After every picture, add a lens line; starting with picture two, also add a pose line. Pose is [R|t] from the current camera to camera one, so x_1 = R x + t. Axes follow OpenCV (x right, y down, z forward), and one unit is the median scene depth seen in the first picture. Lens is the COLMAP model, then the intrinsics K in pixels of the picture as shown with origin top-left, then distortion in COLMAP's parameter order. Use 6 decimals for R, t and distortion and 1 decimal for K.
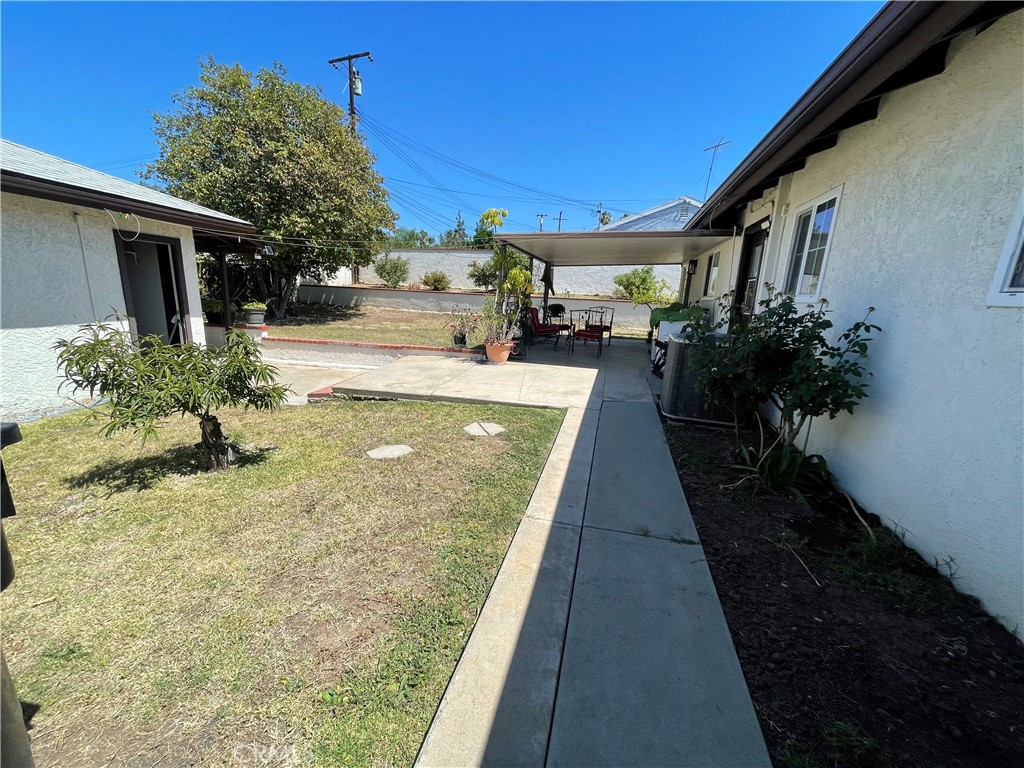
lens RADIAL K [[405.6, 0, 505.7], [0, 405.6, 390.6], [0, 0, 1]] dist [-0.007823, -0.000805]
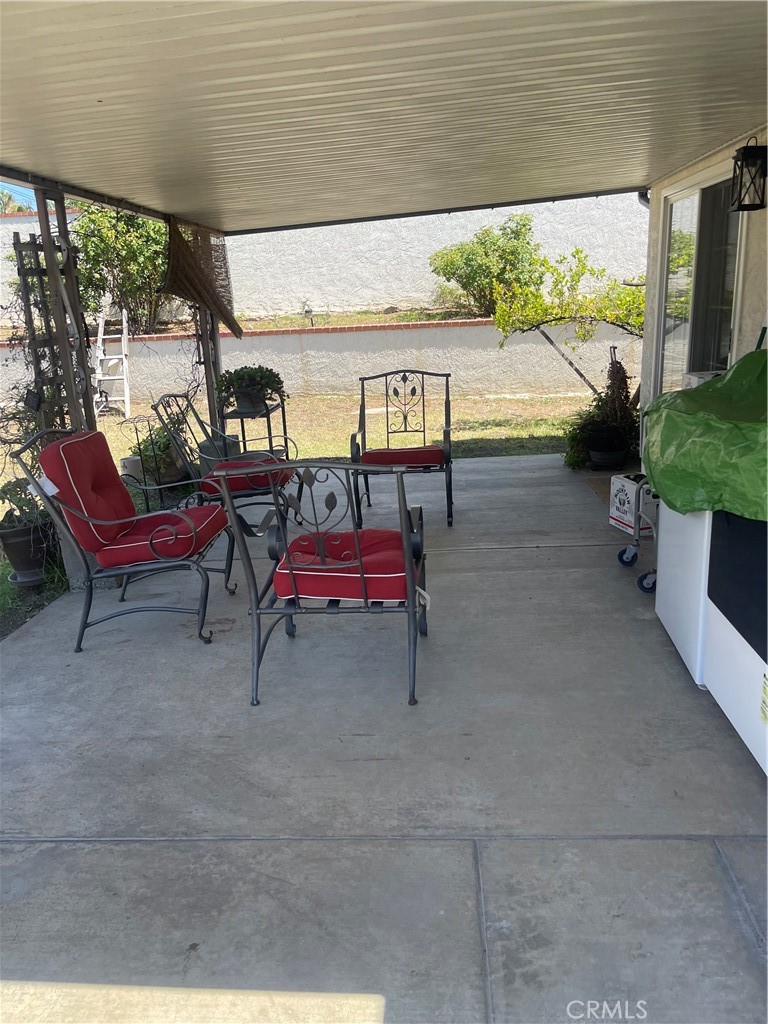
lens RADIAL K [[758.8, 0, 384.6], [0, 758.8, 514.6], [0, 0, 1]] dist [-0.000944, 0.000030]
pose [[0.975420, -0.143841, 0.166928, 0.089820], [0.137096, 0.989228, 0.051314, -0.102162], [-0.172511, -0.027167, 0.984633, 0.368618]]
